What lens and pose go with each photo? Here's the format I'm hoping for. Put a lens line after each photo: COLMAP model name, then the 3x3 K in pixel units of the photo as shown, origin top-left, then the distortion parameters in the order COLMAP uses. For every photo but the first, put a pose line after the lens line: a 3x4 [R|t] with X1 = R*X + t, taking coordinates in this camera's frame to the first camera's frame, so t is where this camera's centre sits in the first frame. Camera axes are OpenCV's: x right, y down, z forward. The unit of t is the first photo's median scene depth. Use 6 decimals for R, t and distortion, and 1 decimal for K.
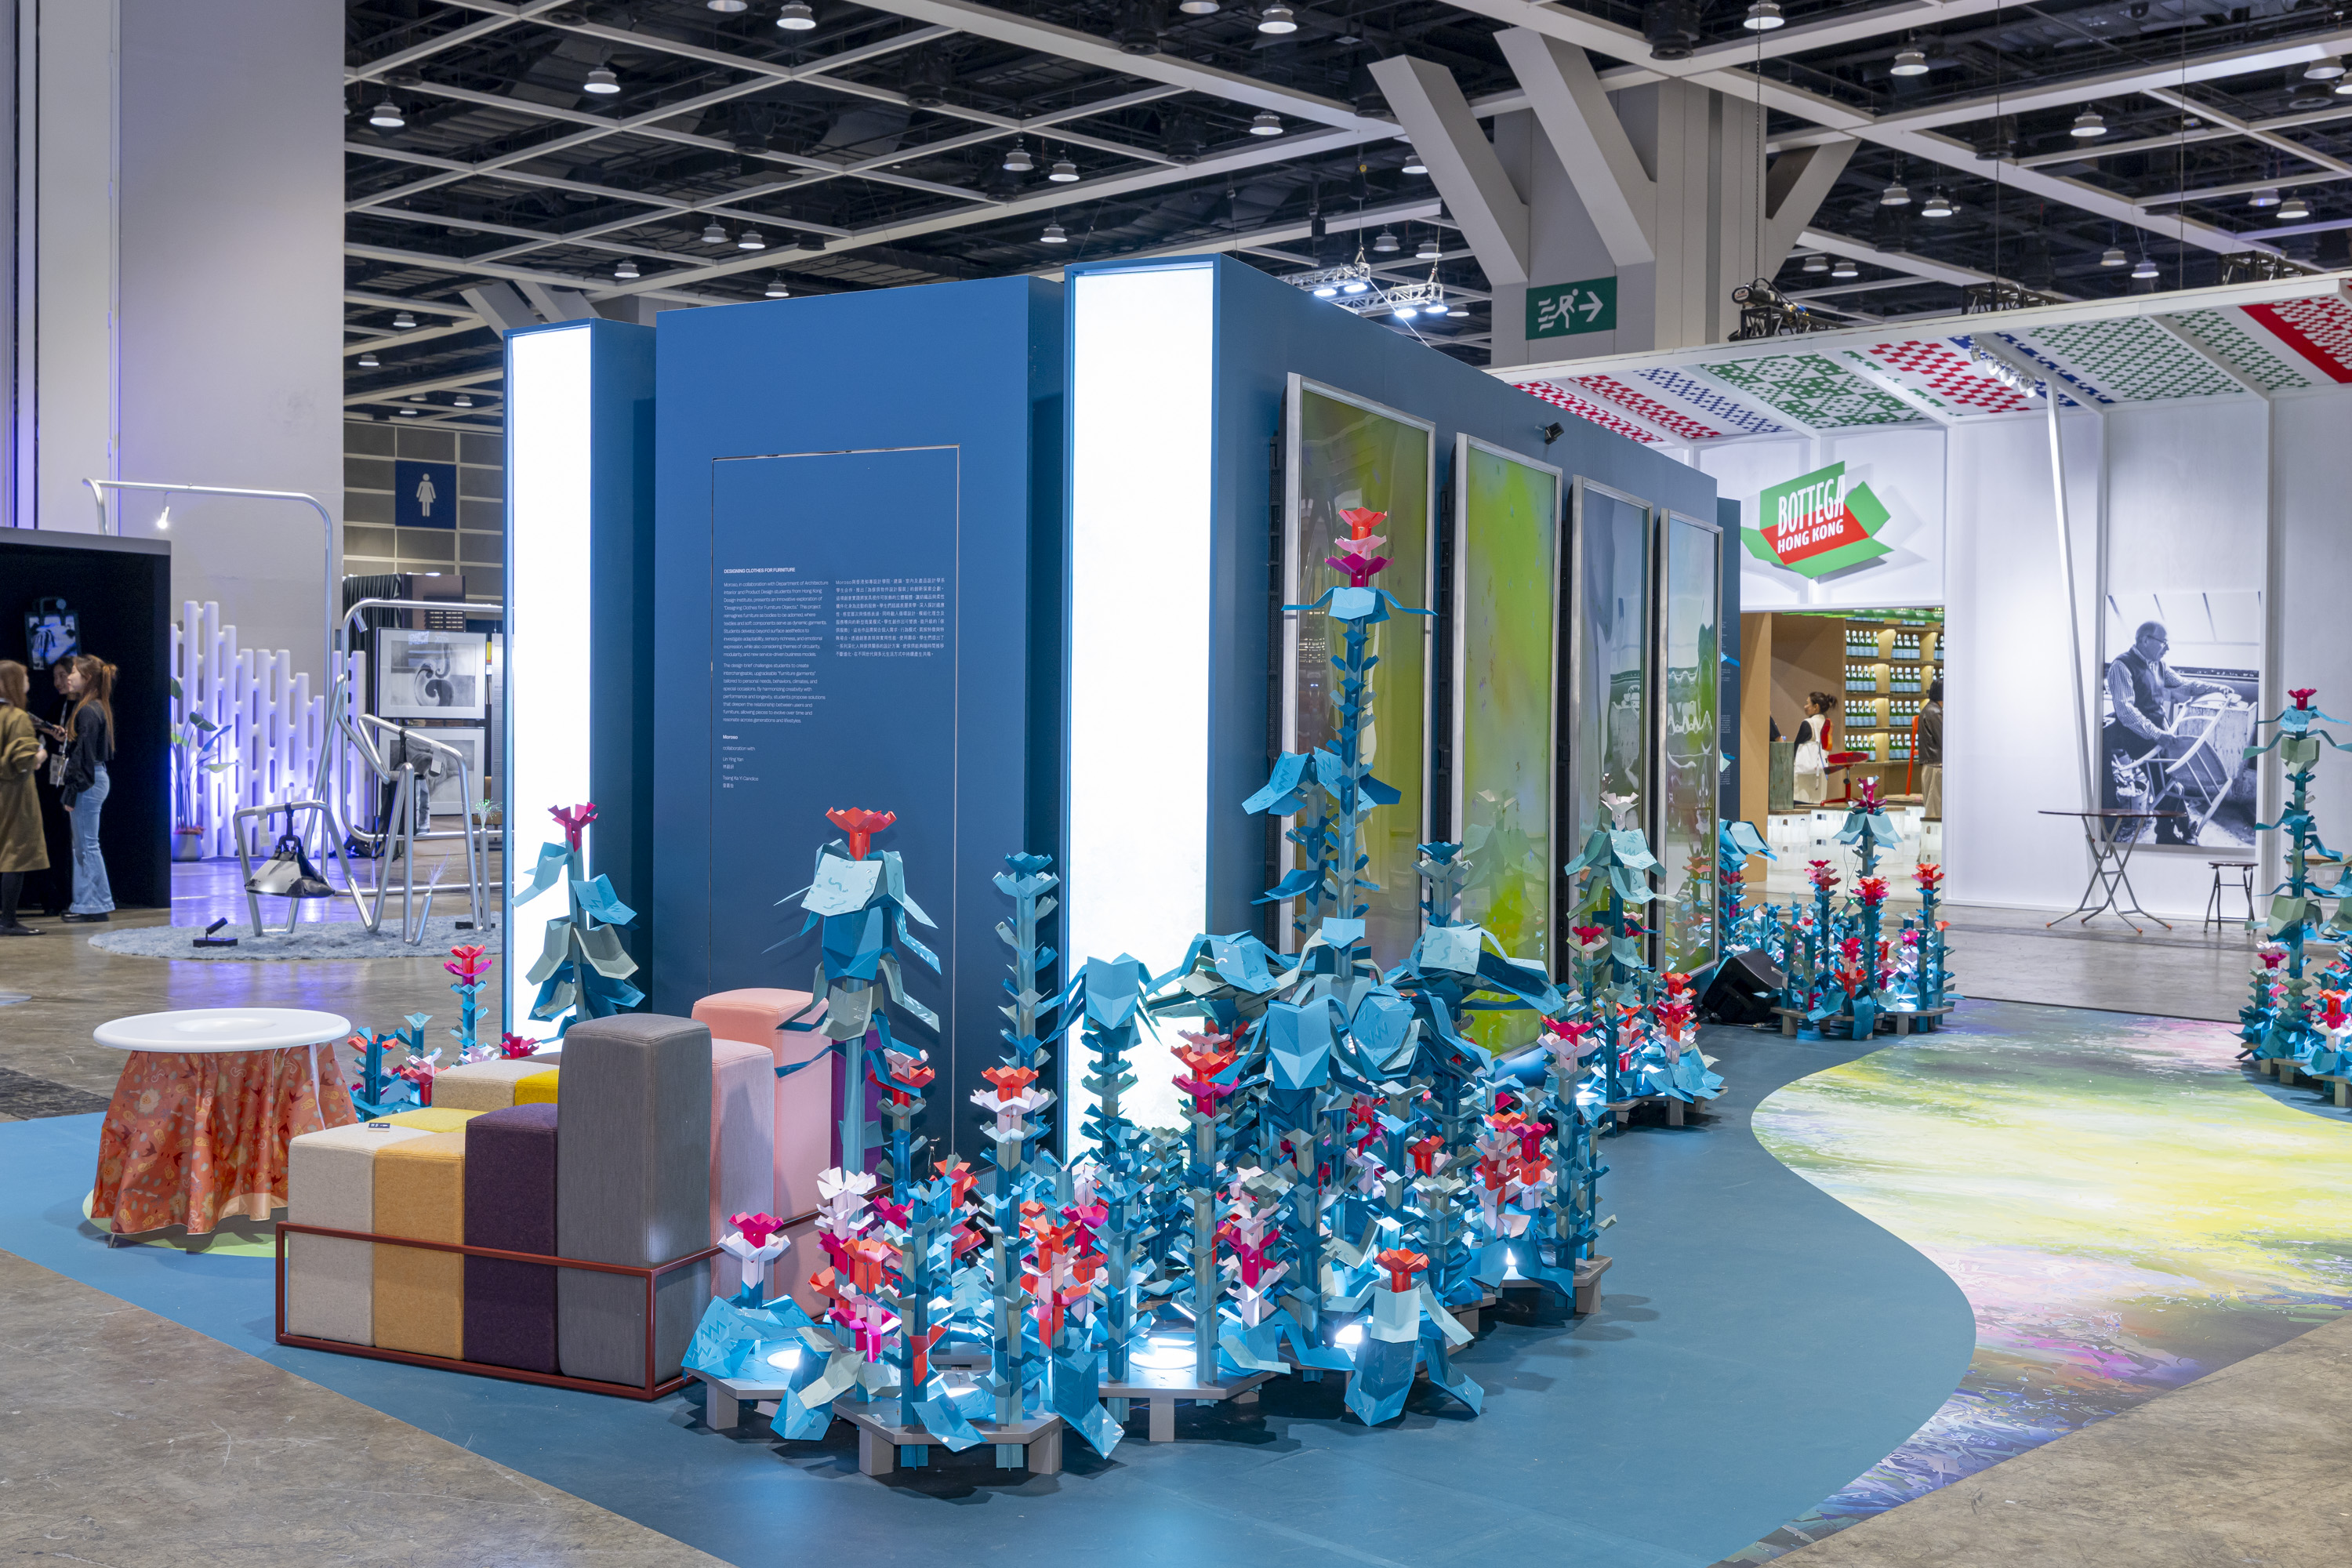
lens RADIAL K [[2469.7, 0, 1176.0], [0, 2469.7, 784.0], [0, 0, 1]] dist [-0.001893, -0.015822]
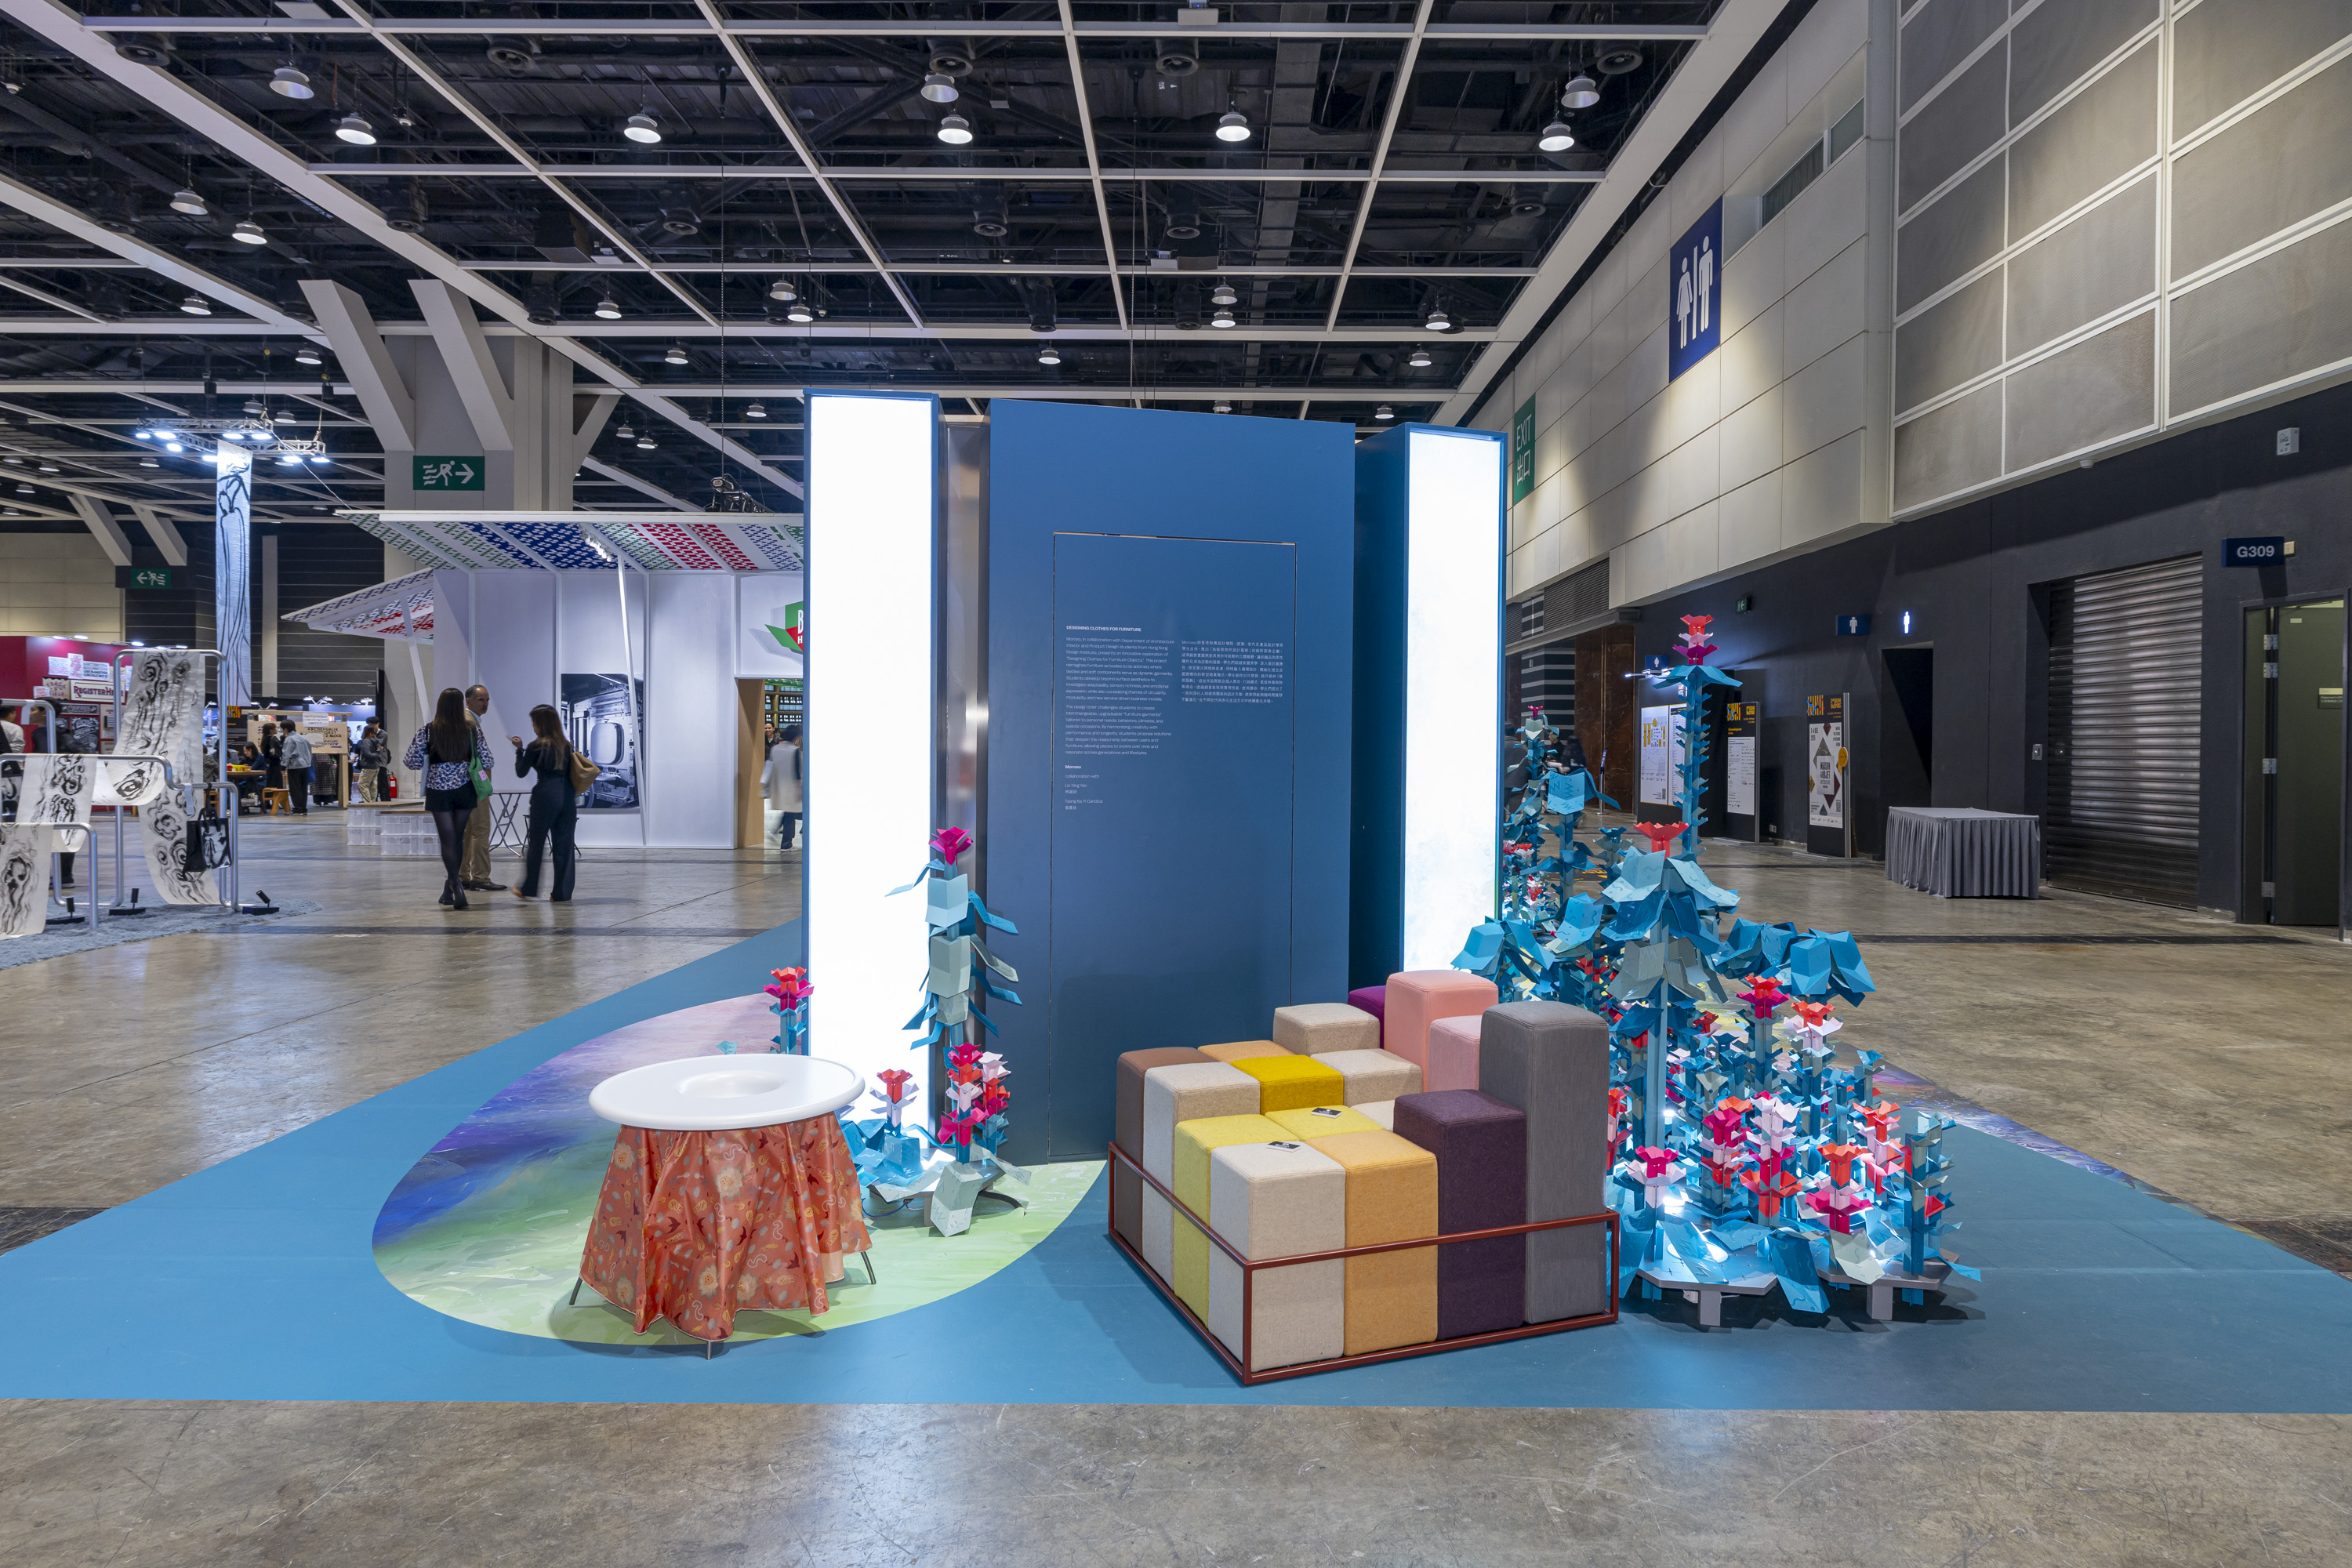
lens RADIAL K [[1343.9, 0, 1176.0], [0, 1343.9, 784.0], [0, 0, 1]] dist [0.001207, 0.002160]
pose [[0.708105, -0.022889, 0.705736, -0.114416], [0.018573, 0.999732, 0.013788, -0.003545], [-0.705863, 0.003344, 0.708340, 0.095648]]
